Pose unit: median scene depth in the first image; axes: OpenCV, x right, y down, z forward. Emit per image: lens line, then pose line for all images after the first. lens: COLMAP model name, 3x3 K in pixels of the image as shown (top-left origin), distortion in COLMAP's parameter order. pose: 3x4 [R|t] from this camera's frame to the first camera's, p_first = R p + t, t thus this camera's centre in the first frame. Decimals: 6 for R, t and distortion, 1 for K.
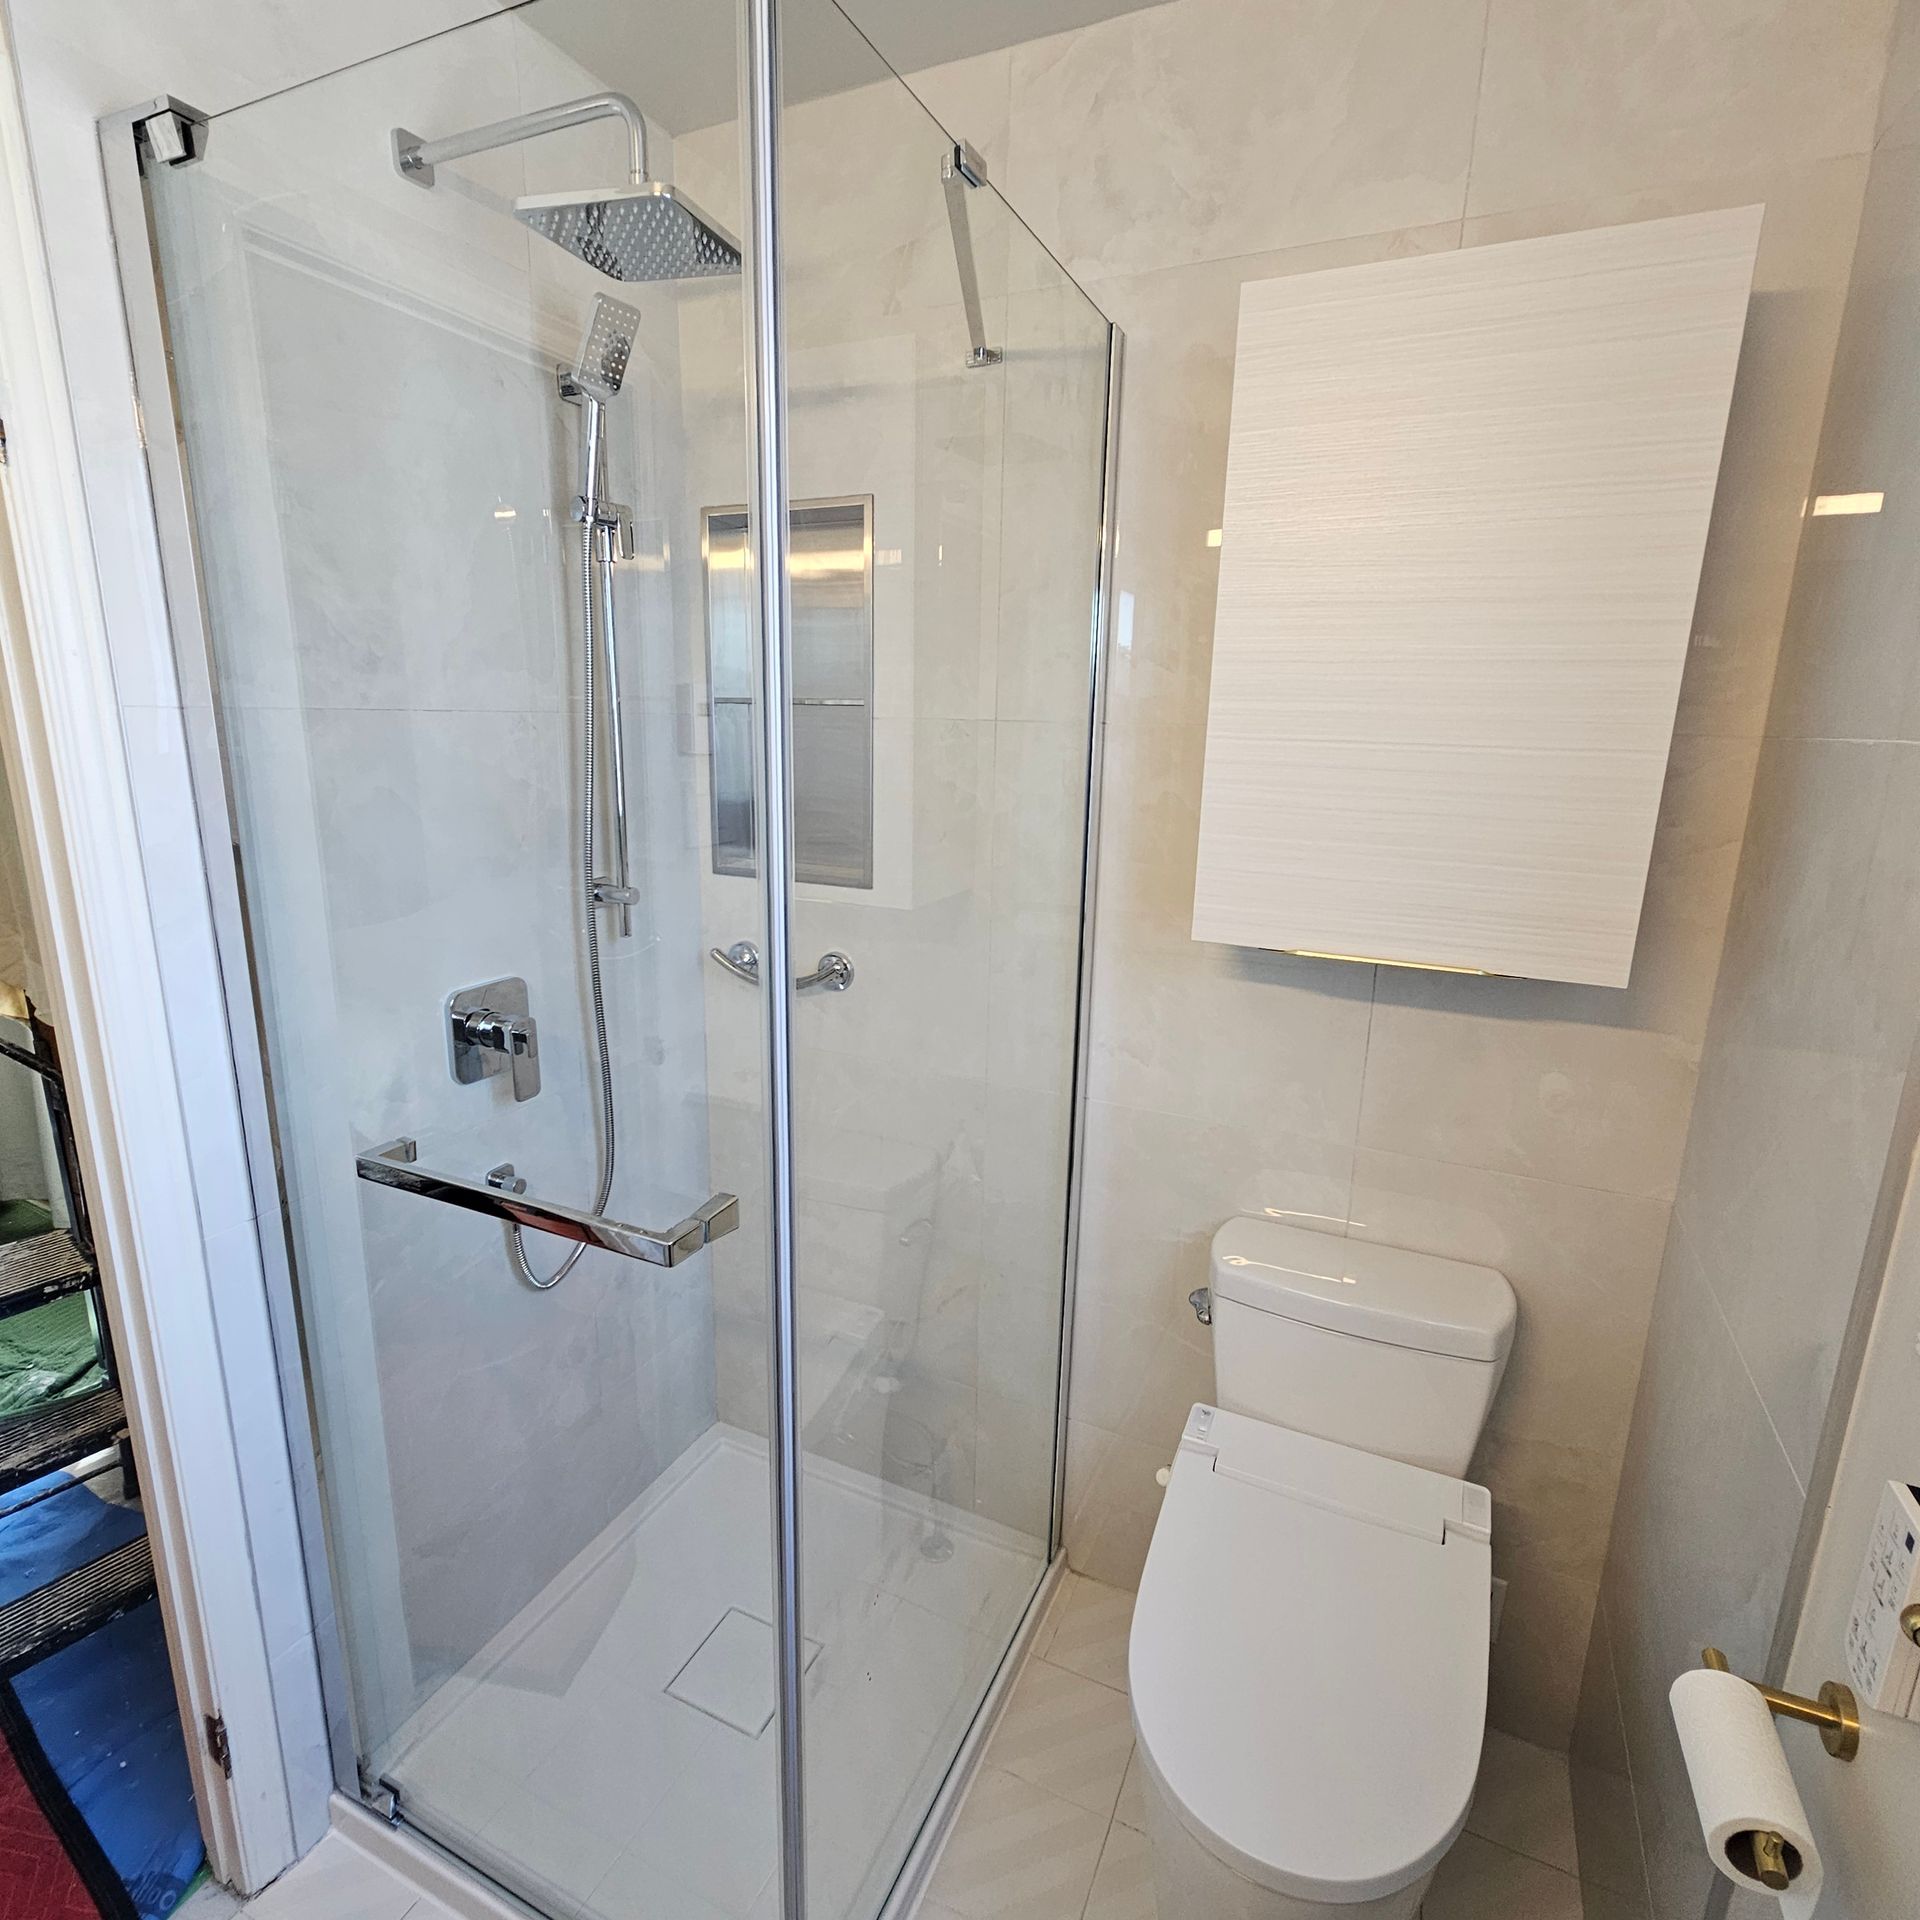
lens RADIAL K [[1034.7, 0, 956.1], [0, 1034.7, 960.0], [0, 0, 1]] dist [0.000876, -0.001299]
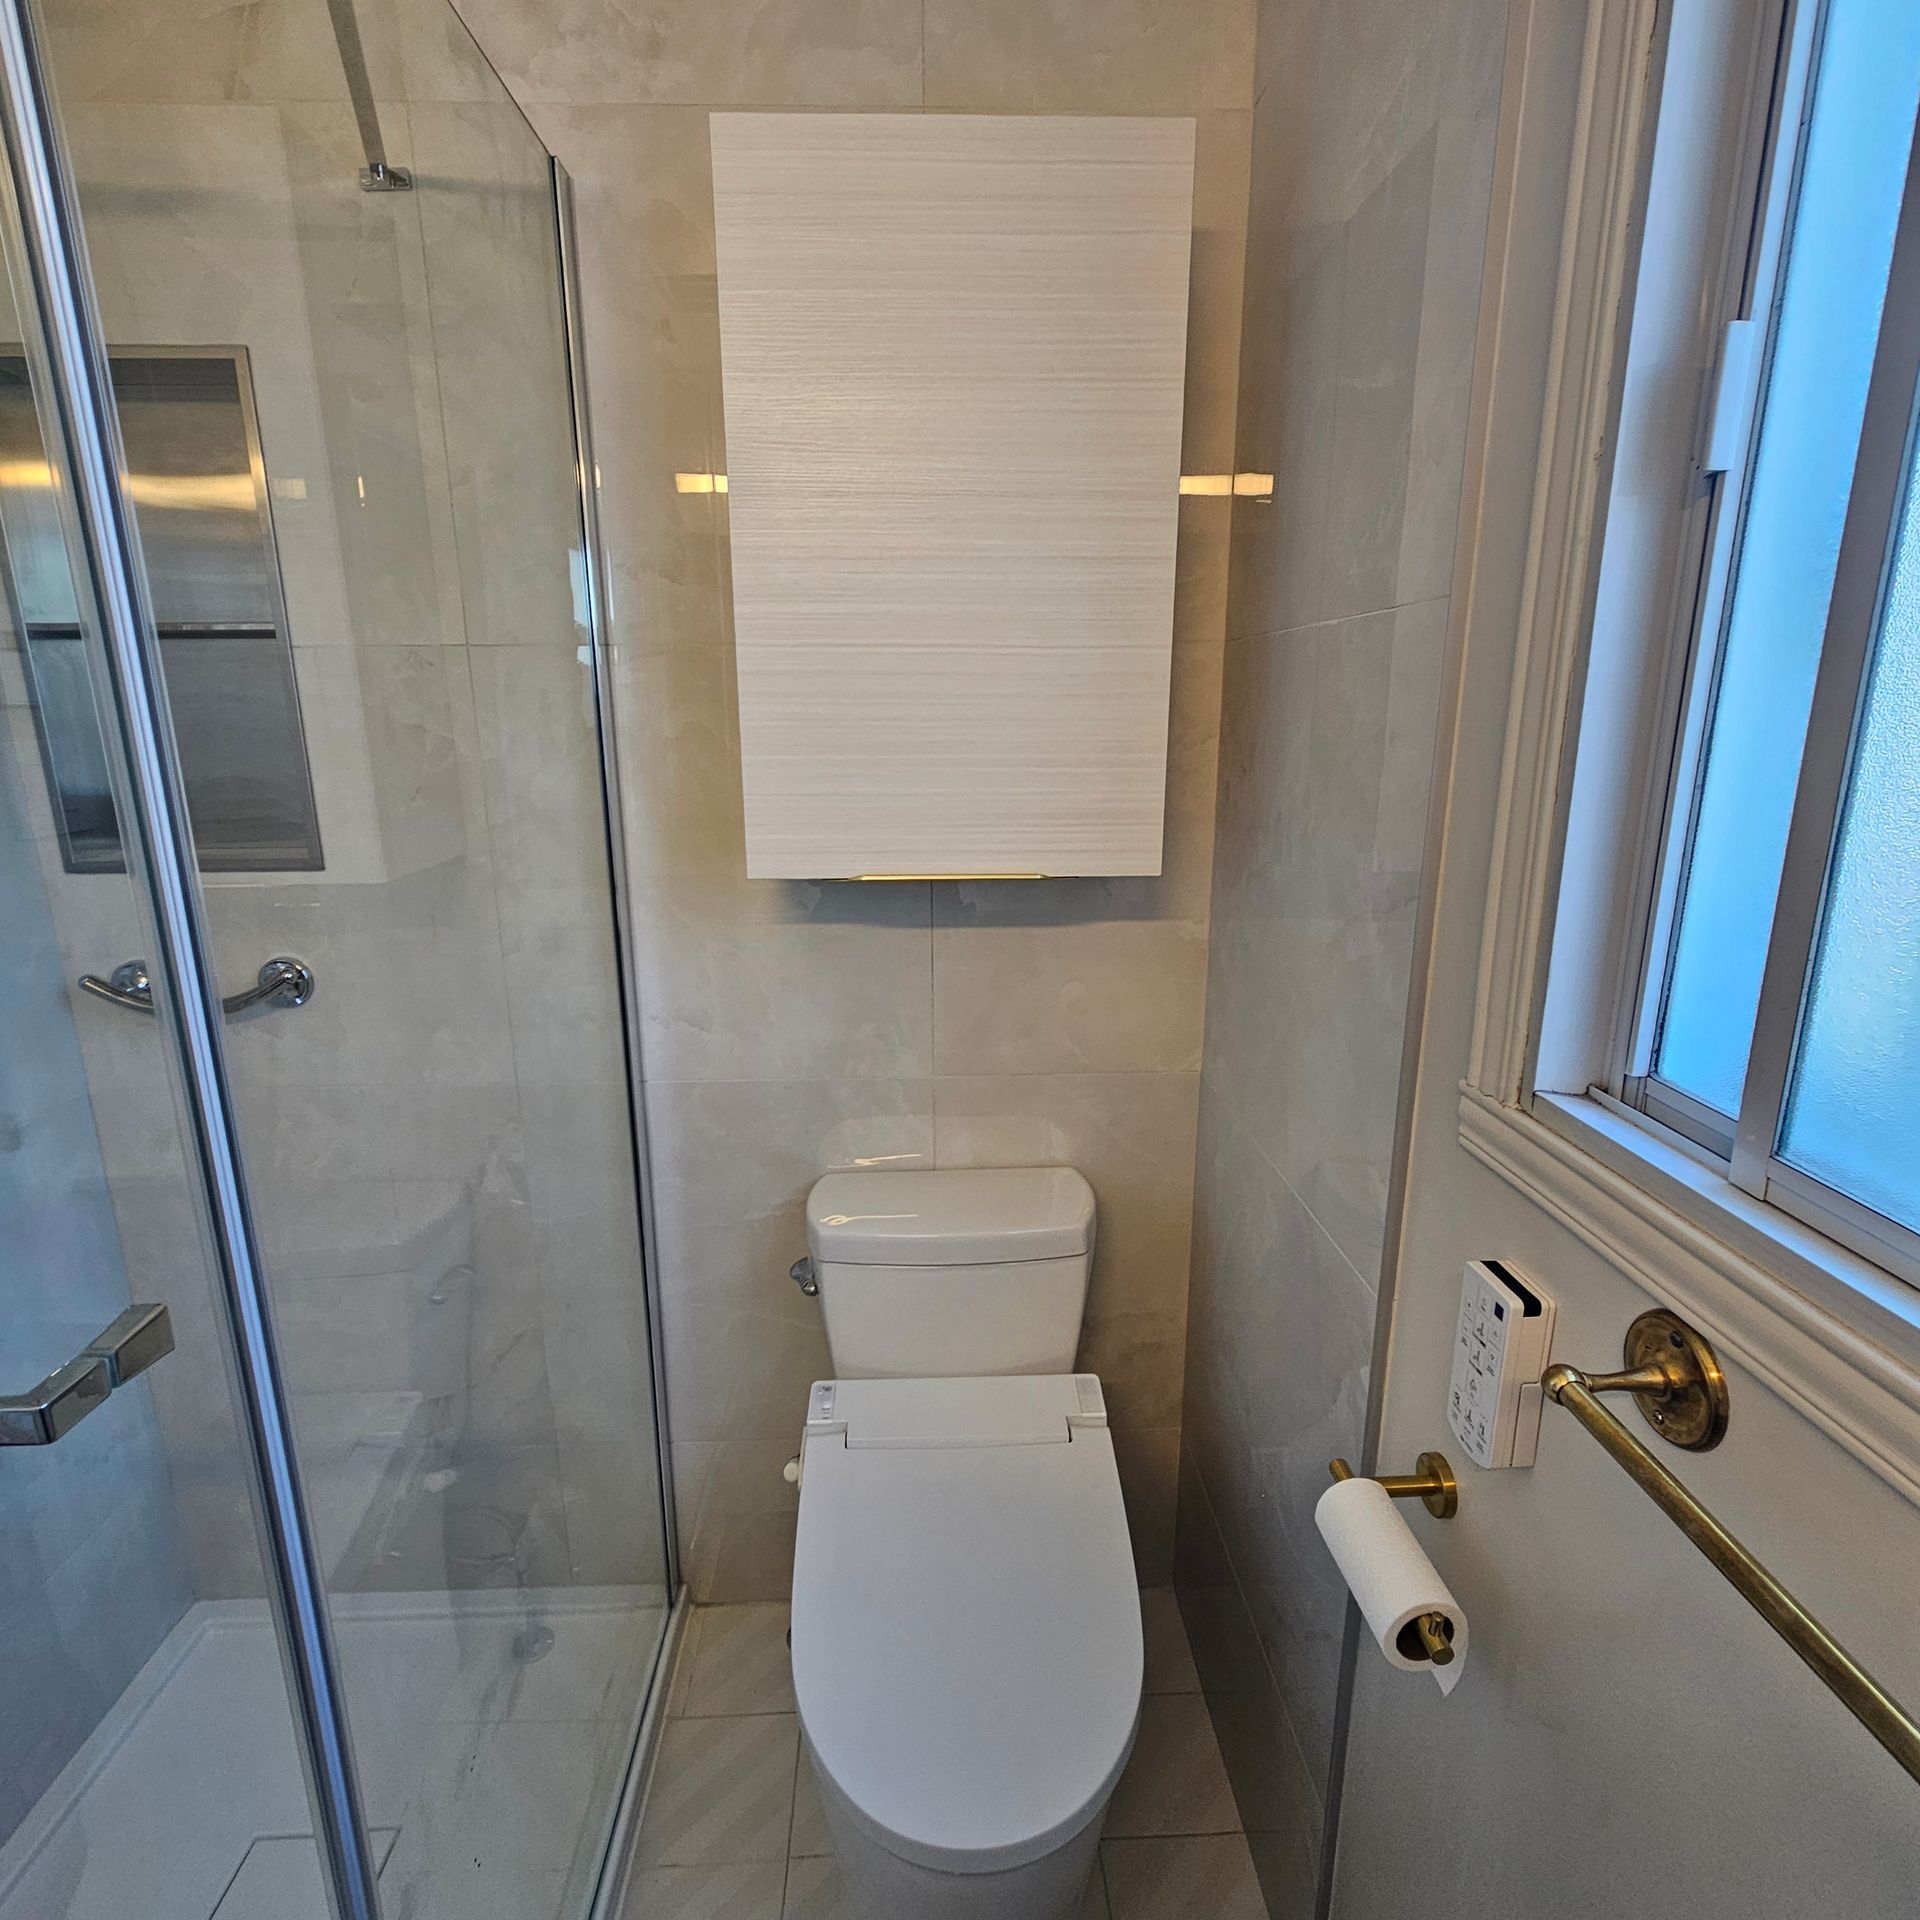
lens RADIAL K [[1034.7, 0, 955.4], [0, 1034.7, 951.5], [0, 0, 1]] dist [0.000876, -0.001299]
pose [[0.888280, -0.132647, 0.439731, -0.011492], [0.128189, 0.990944, 0.039976, 0.026041], [-0.441051, 0.020859, 0.897239, 0.104783]]
